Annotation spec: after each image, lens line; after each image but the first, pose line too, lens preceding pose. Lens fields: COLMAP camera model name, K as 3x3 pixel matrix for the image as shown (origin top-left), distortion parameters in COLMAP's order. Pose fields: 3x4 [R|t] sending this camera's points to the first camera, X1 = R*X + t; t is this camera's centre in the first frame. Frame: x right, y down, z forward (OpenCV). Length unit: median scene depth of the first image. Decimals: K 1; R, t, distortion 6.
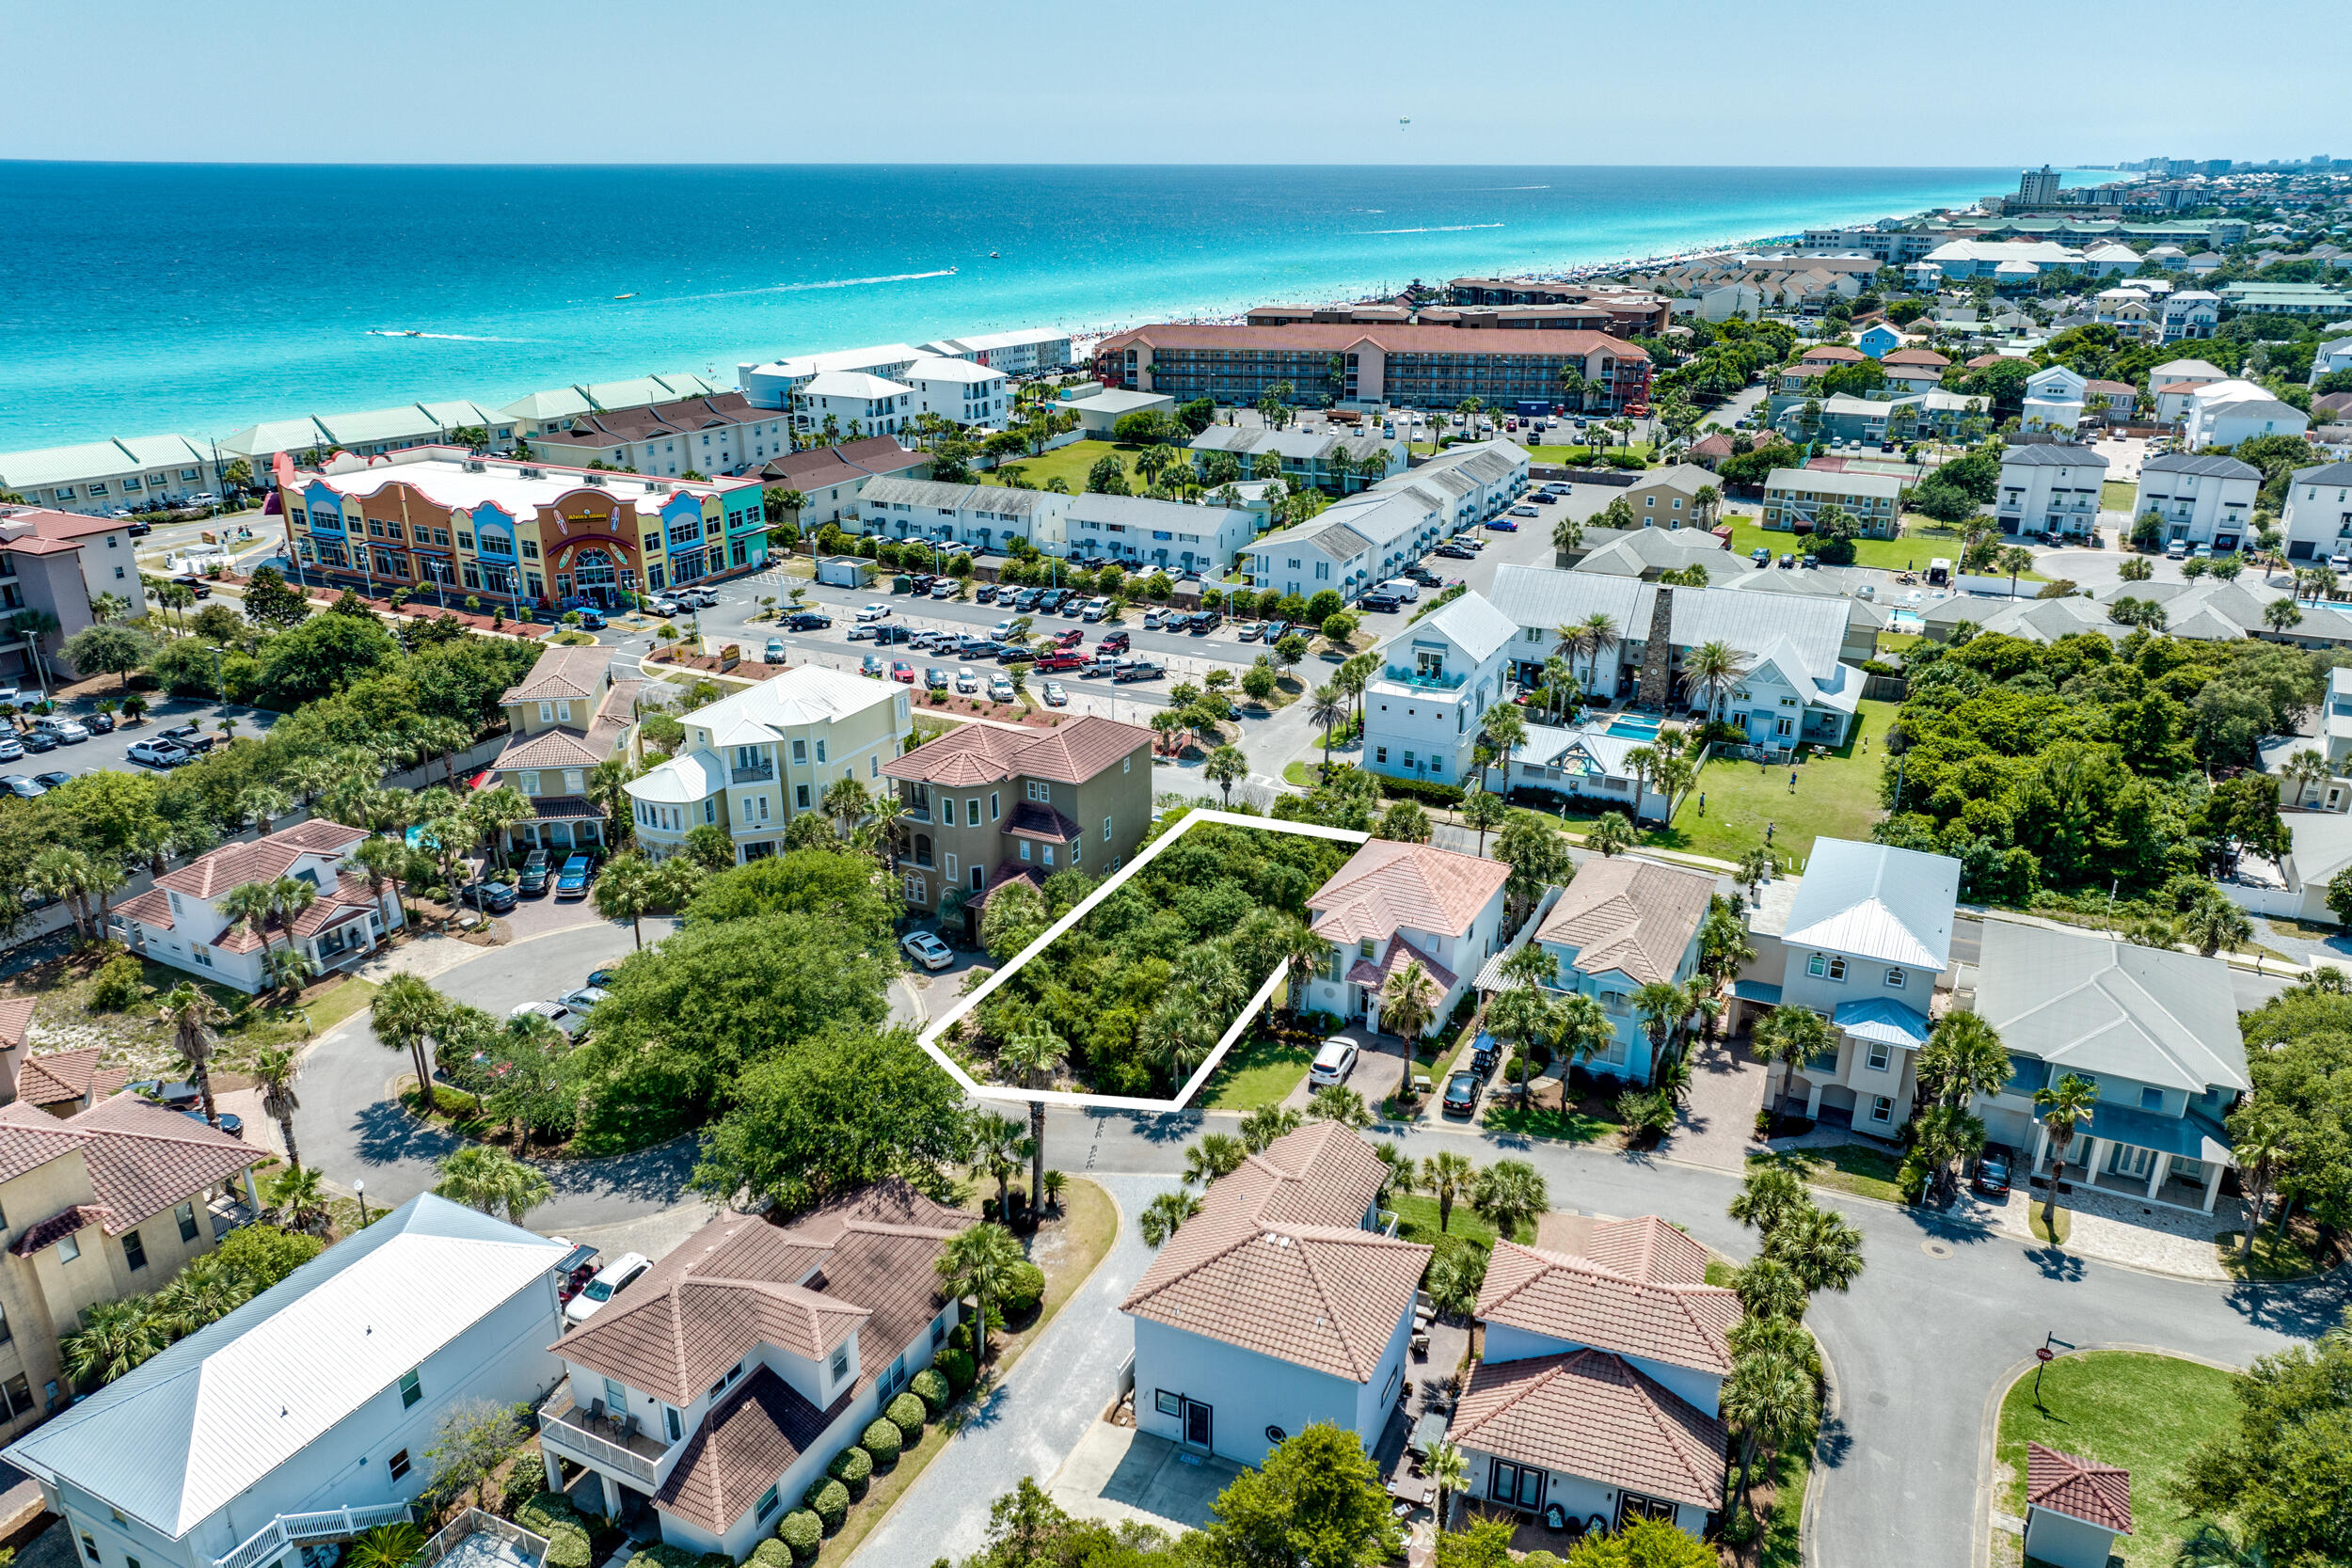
lens RADIAL K [[1613.9, 0, 1186.5], [0, 1613.9, 793.3], [0, 0, 1]] dist [0.003182, -0.004090]
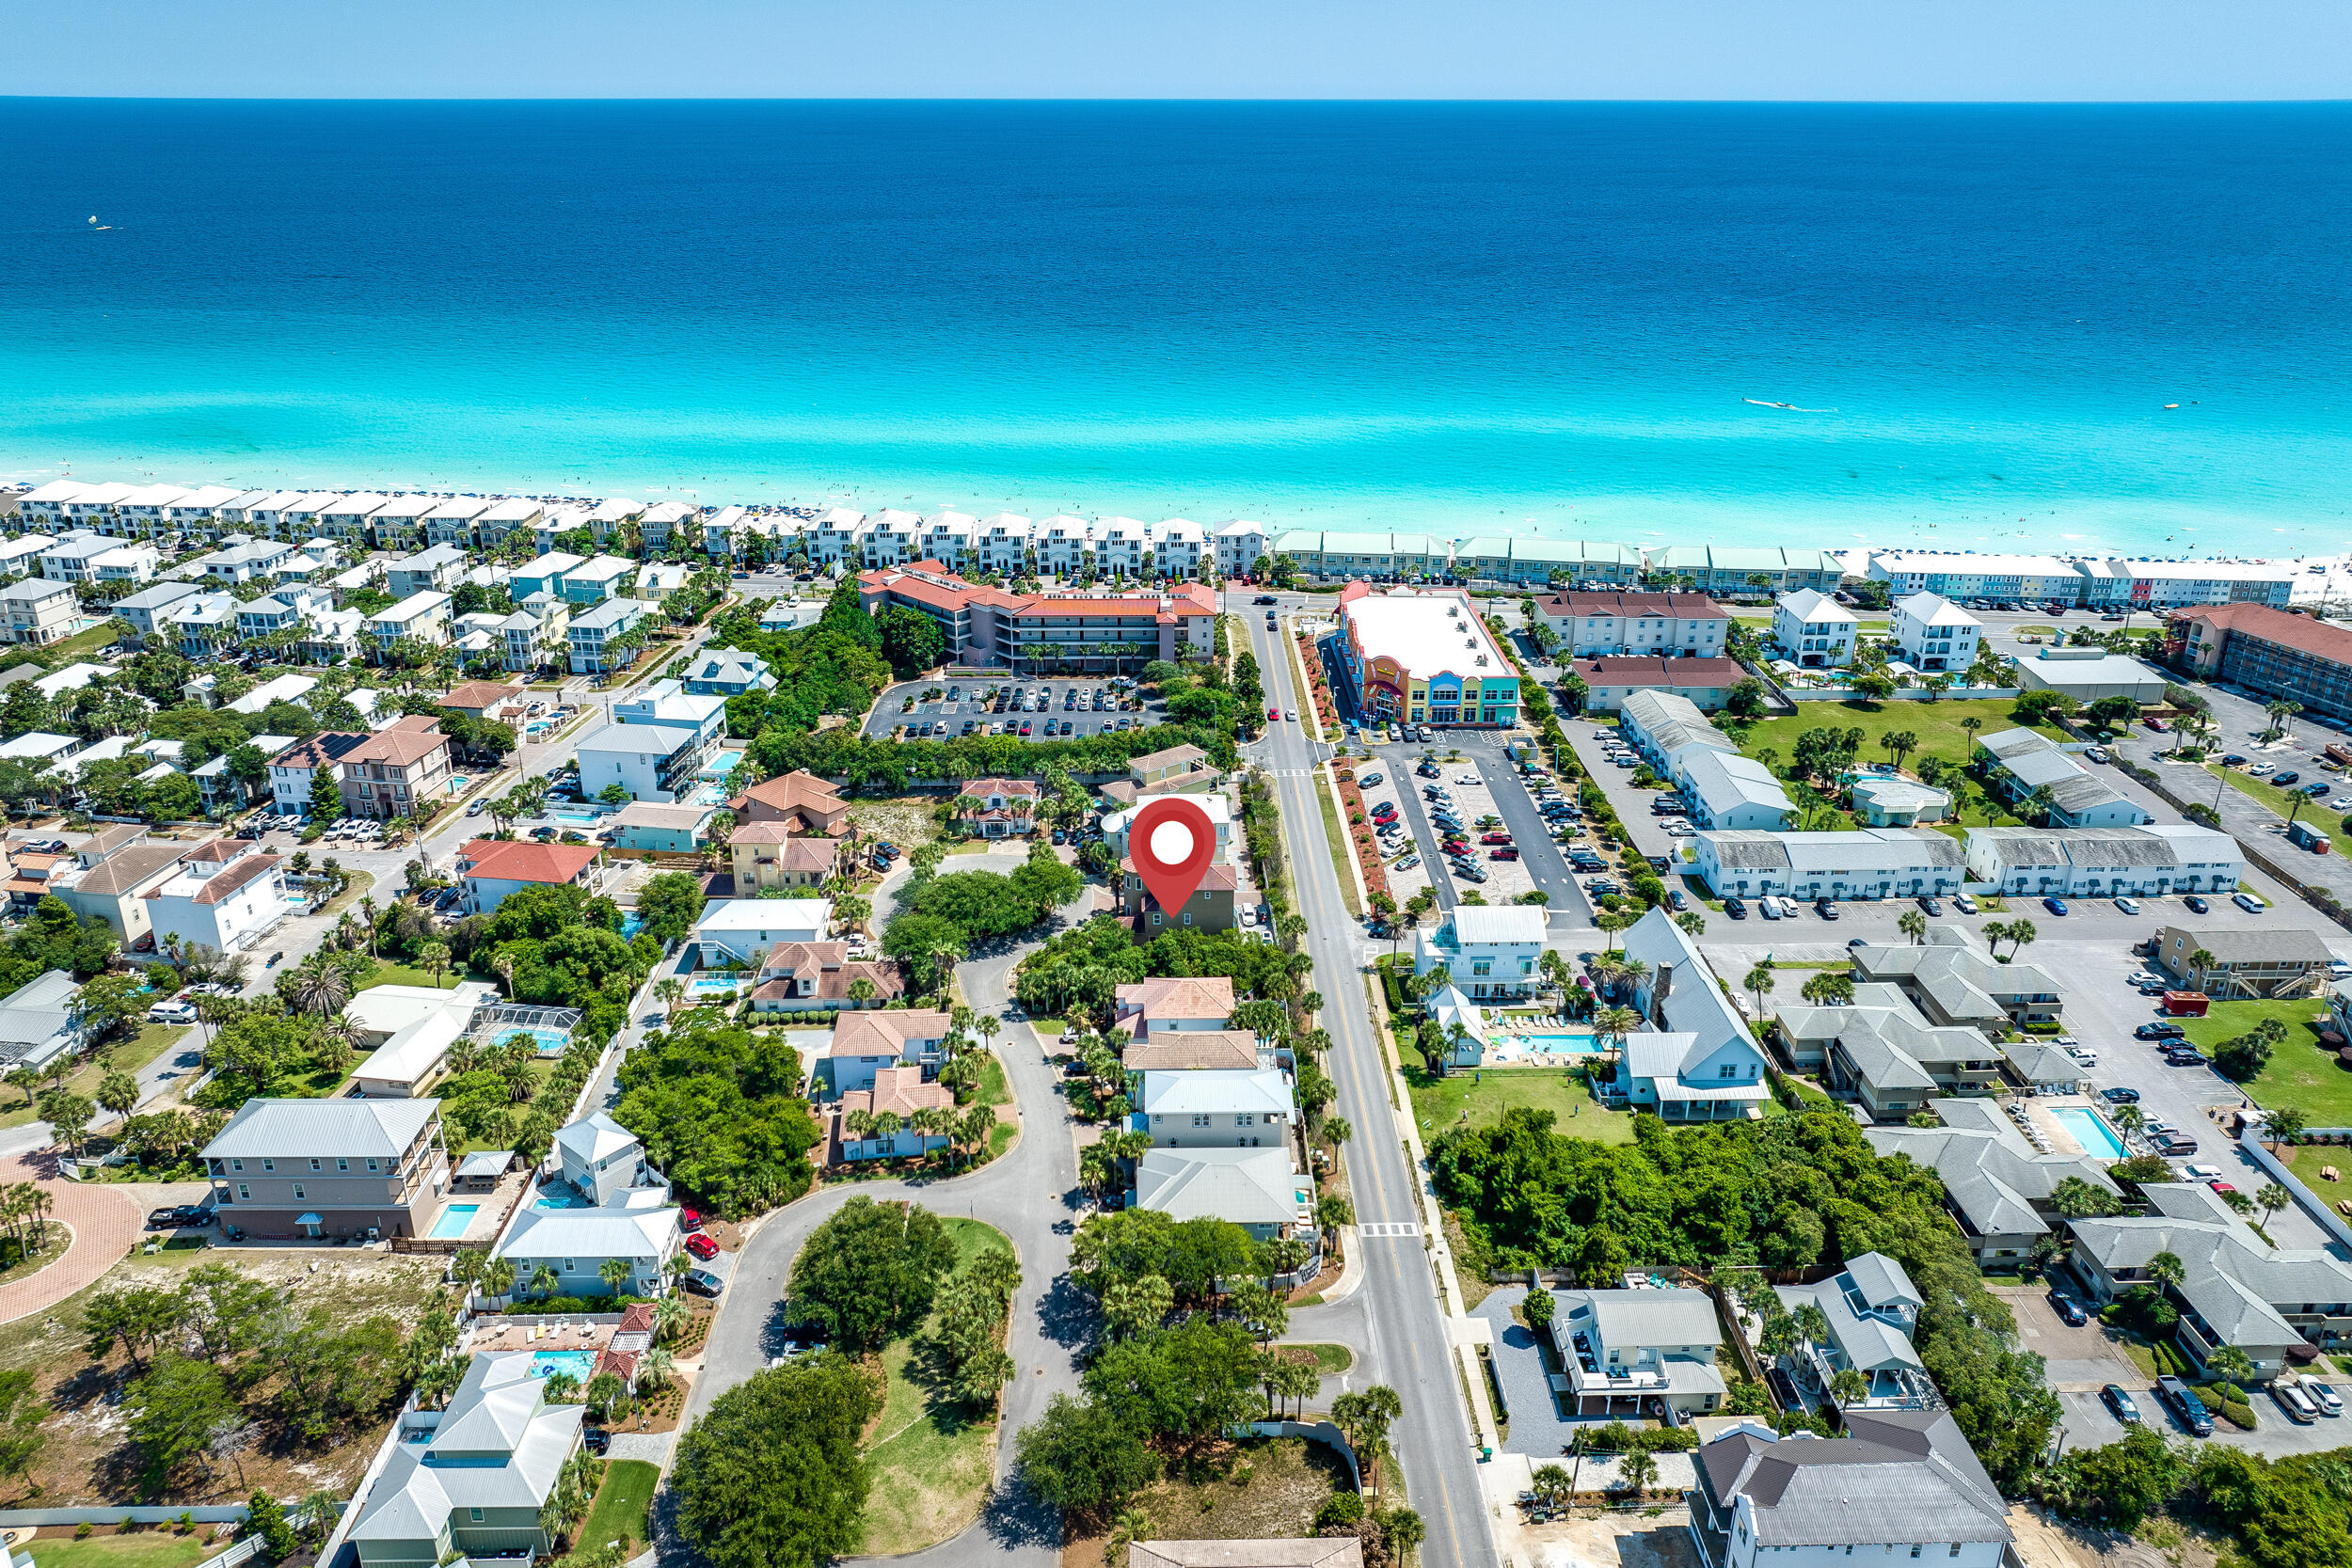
lens RADIAL K [[1586.3, 0, 1180.2], [0, 1586.3, 779.6], [0, 0, 1]] dist [0.009643, 0.000080]
pose [[0.459945, 0.345737, -0.817873, 1.157610], [-0.321688, 0.923392, 0.209436, -0.422891], [0.827627, 0.166771, 0.535929, -0.088104]]
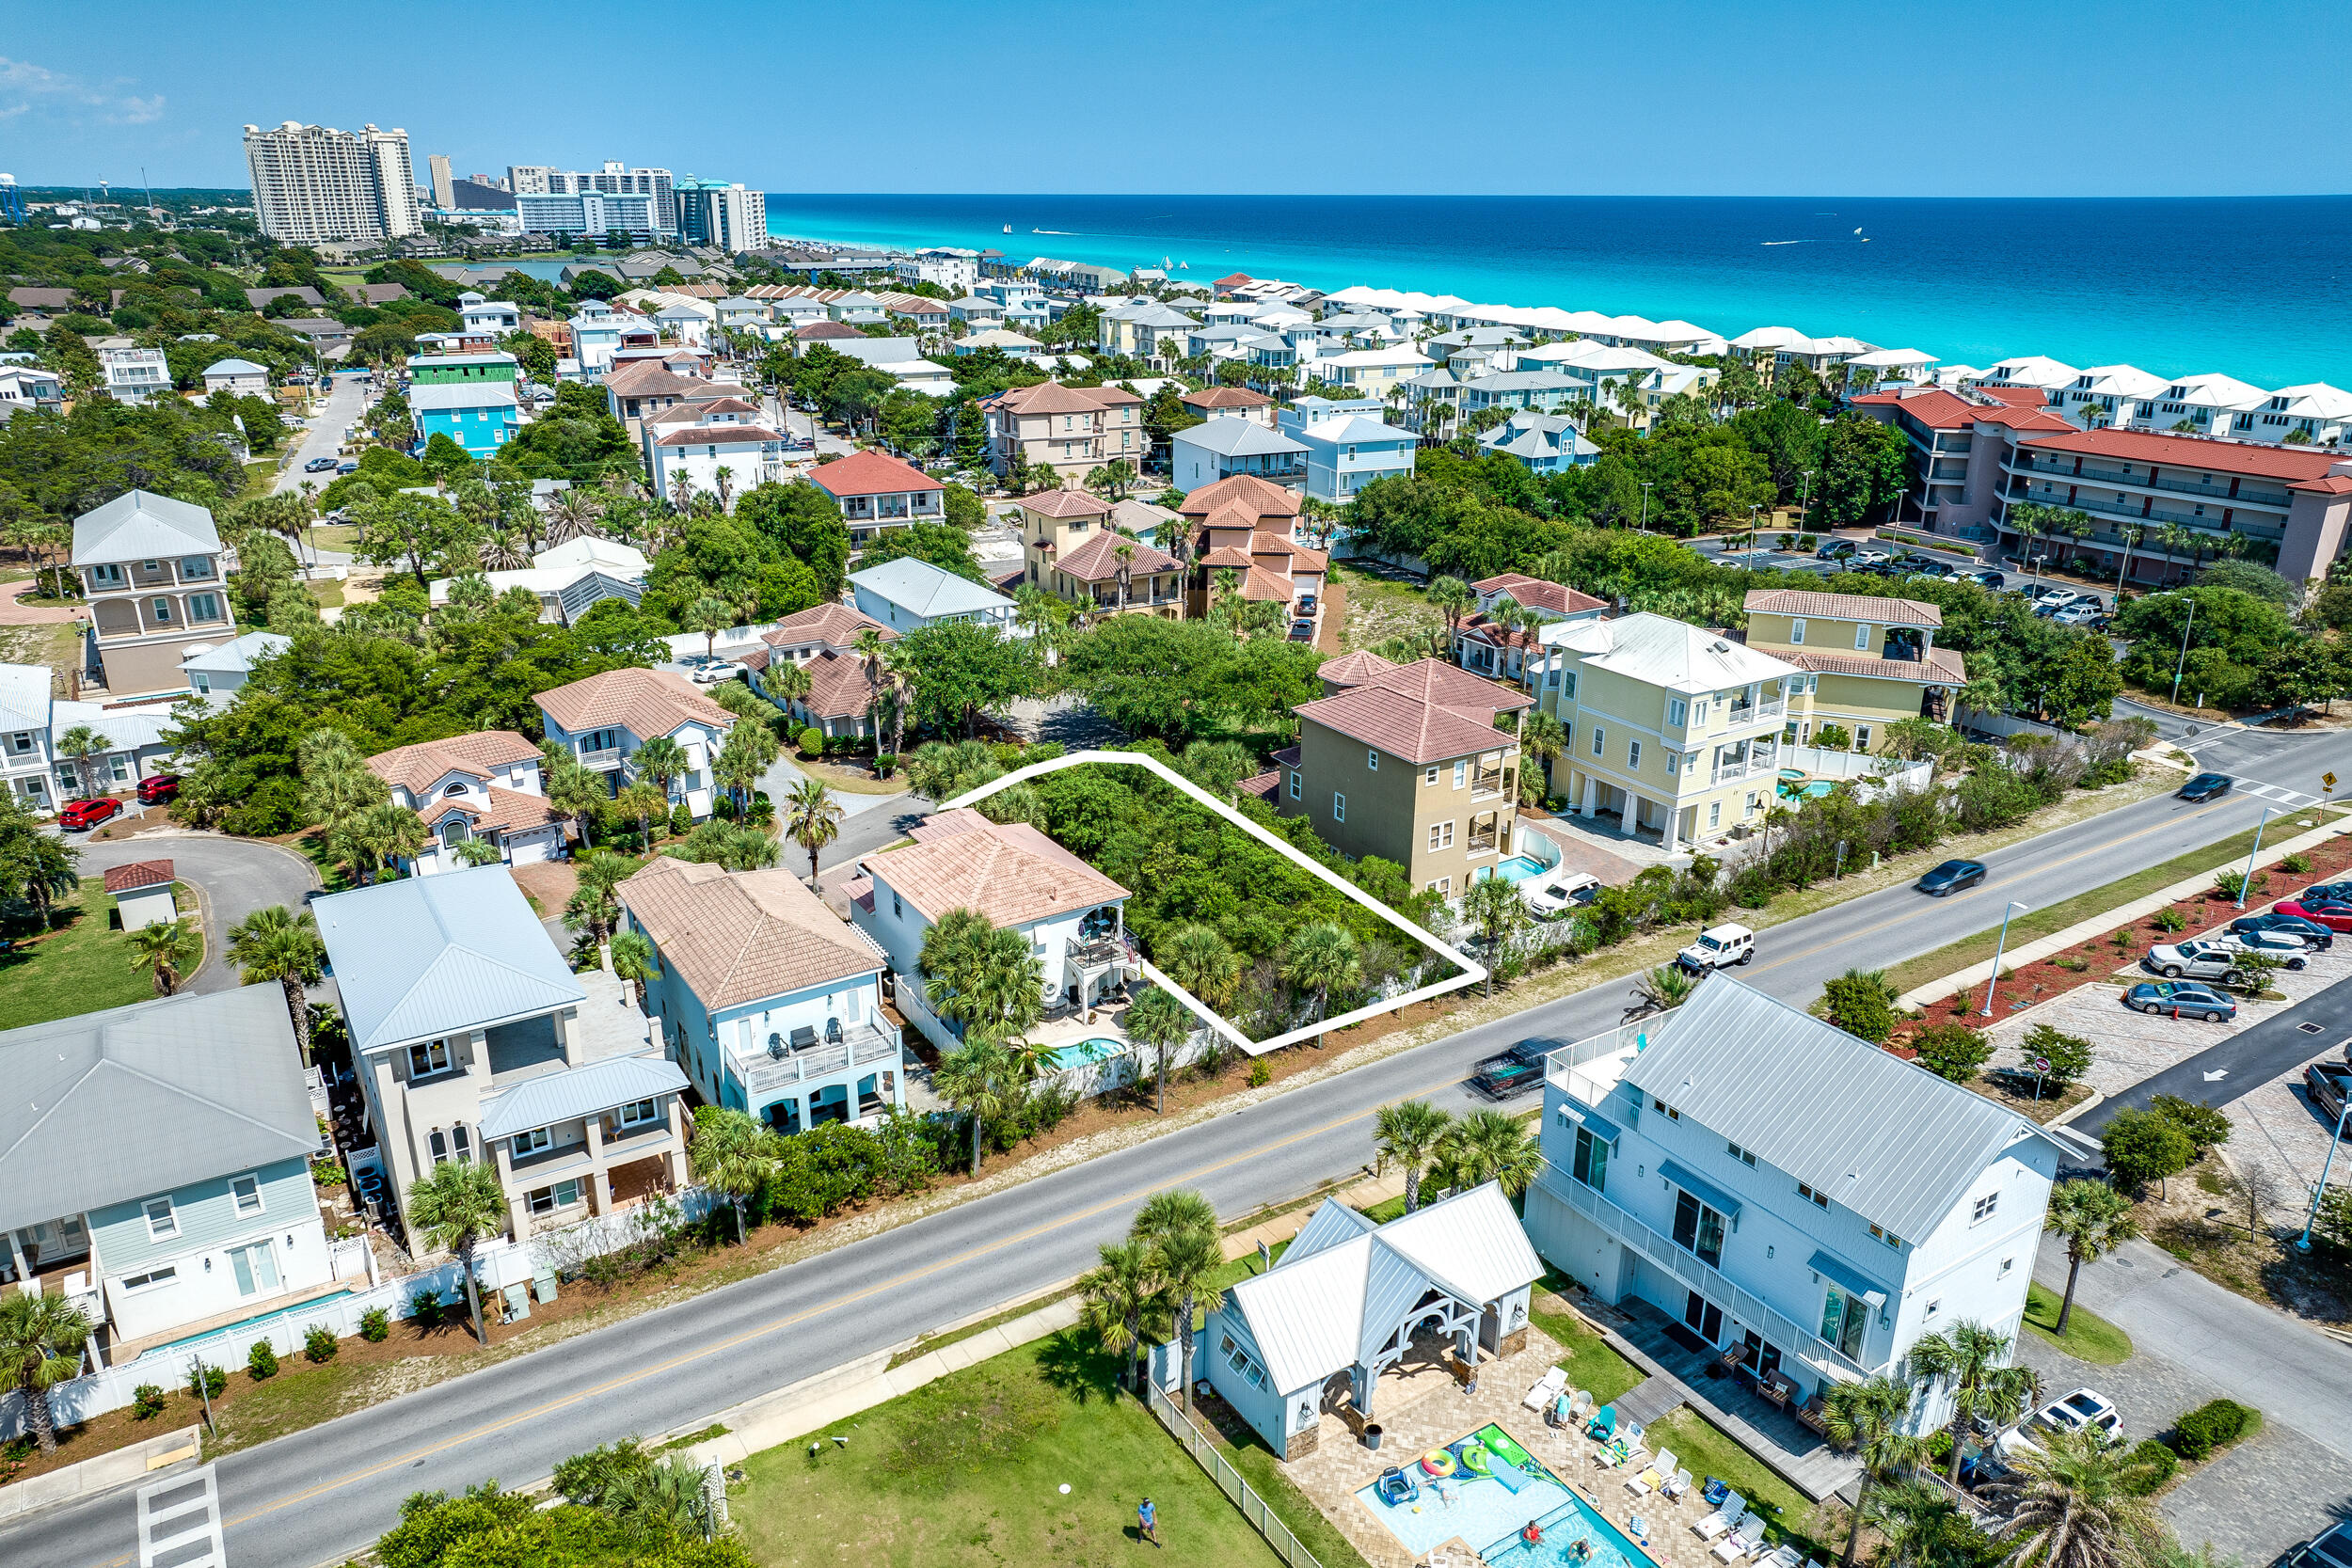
lens RADIAL K [[1614.6, 0, 1172.8], [0, 1614.6, 810.6], [0, 0, 1]] dist [-0.010164, 0.000550]
pose [[-0.524822, 0.297480, -0.797538, 0.504308], [-0.312198, 0.804380, 0.505475, -0.281060], [0.791893, 0.514274, -0.329284, 0.910291]]
